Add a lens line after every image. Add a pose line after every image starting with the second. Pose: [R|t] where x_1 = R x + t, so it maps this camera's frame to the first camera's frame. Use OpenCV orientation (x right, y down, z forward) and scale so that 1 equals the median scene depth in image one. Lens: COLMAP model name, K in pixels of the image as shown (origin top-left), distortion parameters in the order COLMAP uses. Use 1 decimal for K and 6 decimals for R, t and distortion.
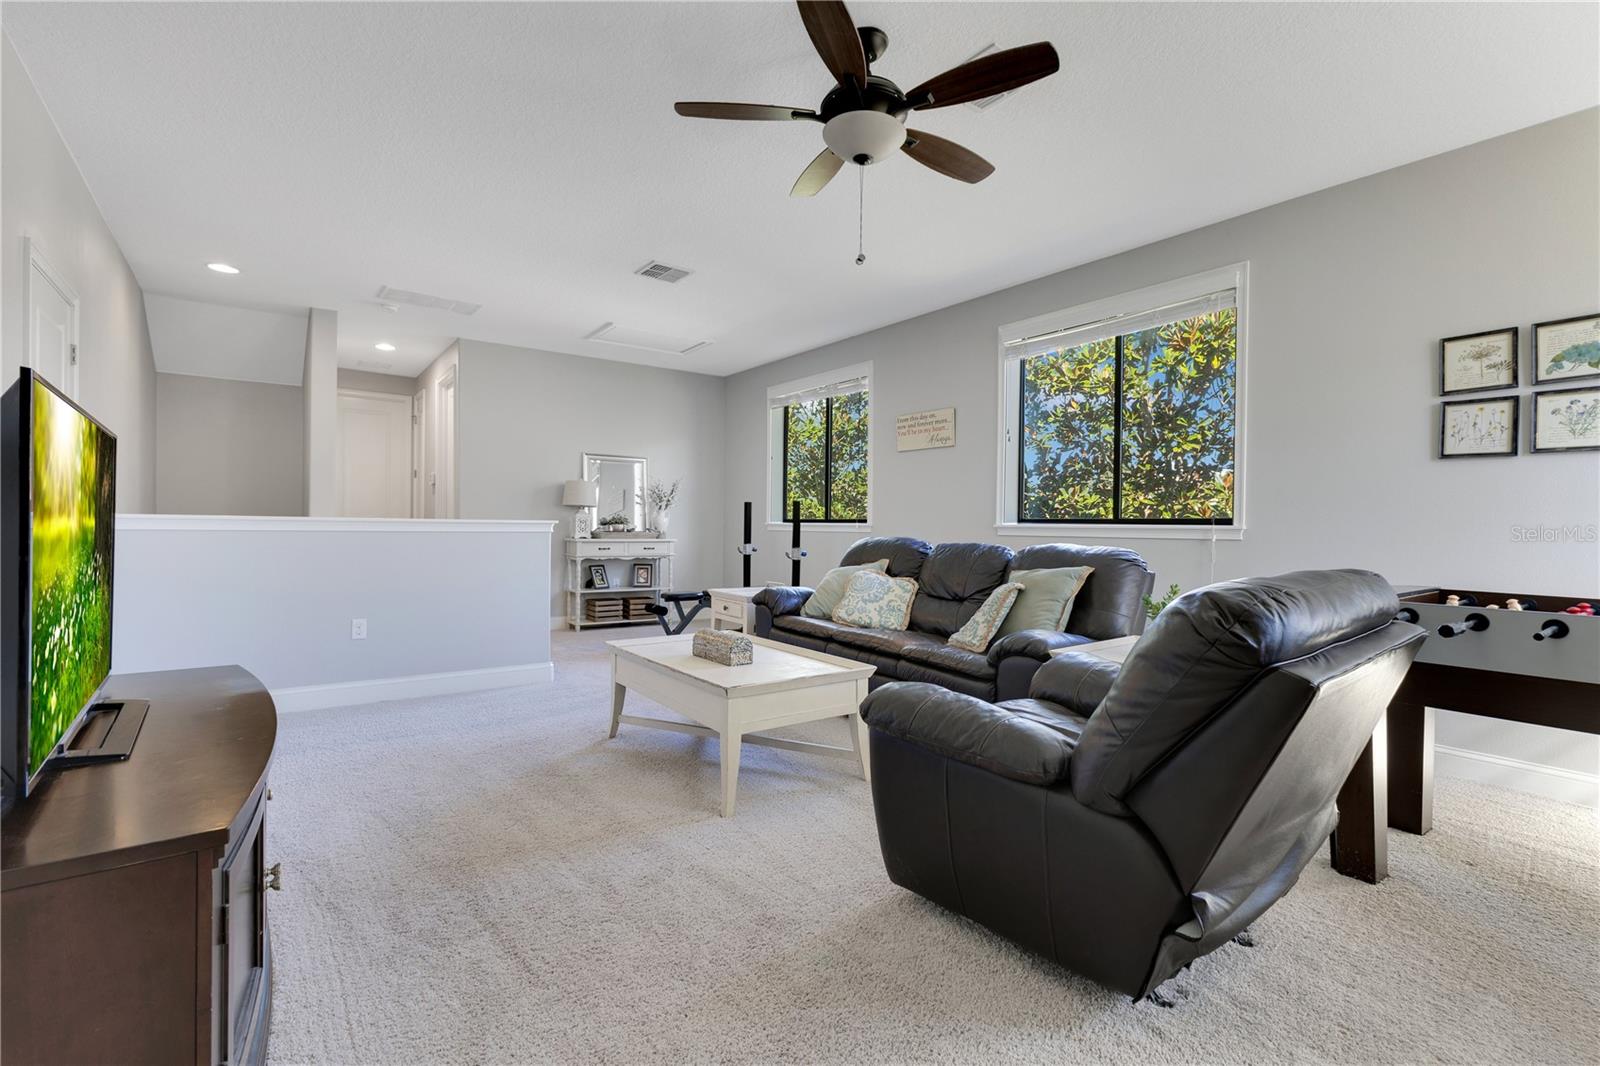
lens RADIAL K [[711.8, 0, 808.6], [0, 711.8, 527.8], [0, 0, 1]] dist [0.012937, -0.003717]
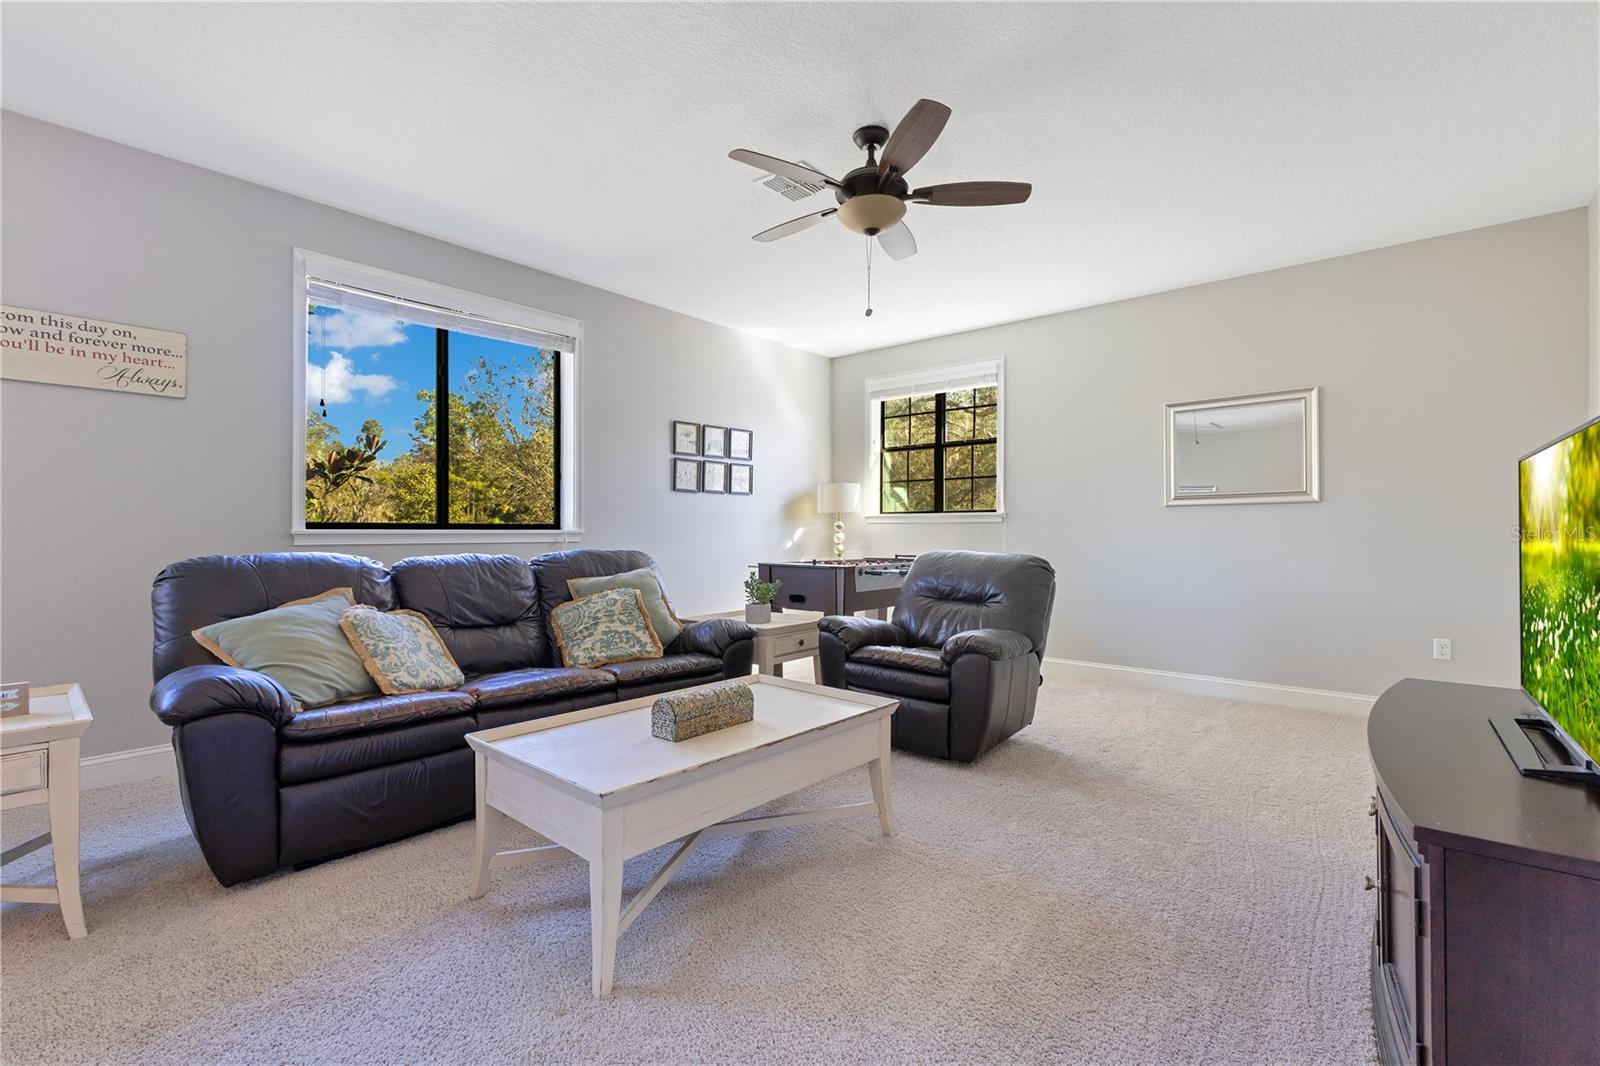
lens RADIAL K [[694.6, 0, 808.6], [0, 694.6, 528.3], [0, 0, 1]] dist [0.001228, 0.000080]
pose [[-0.192130, -0.005456, 0.981354, -0.806023], [-0.001308, 0.999985, 0.005303, -0.016474], [-0.981369, -0.000265, -0.192134, 1.017684]]
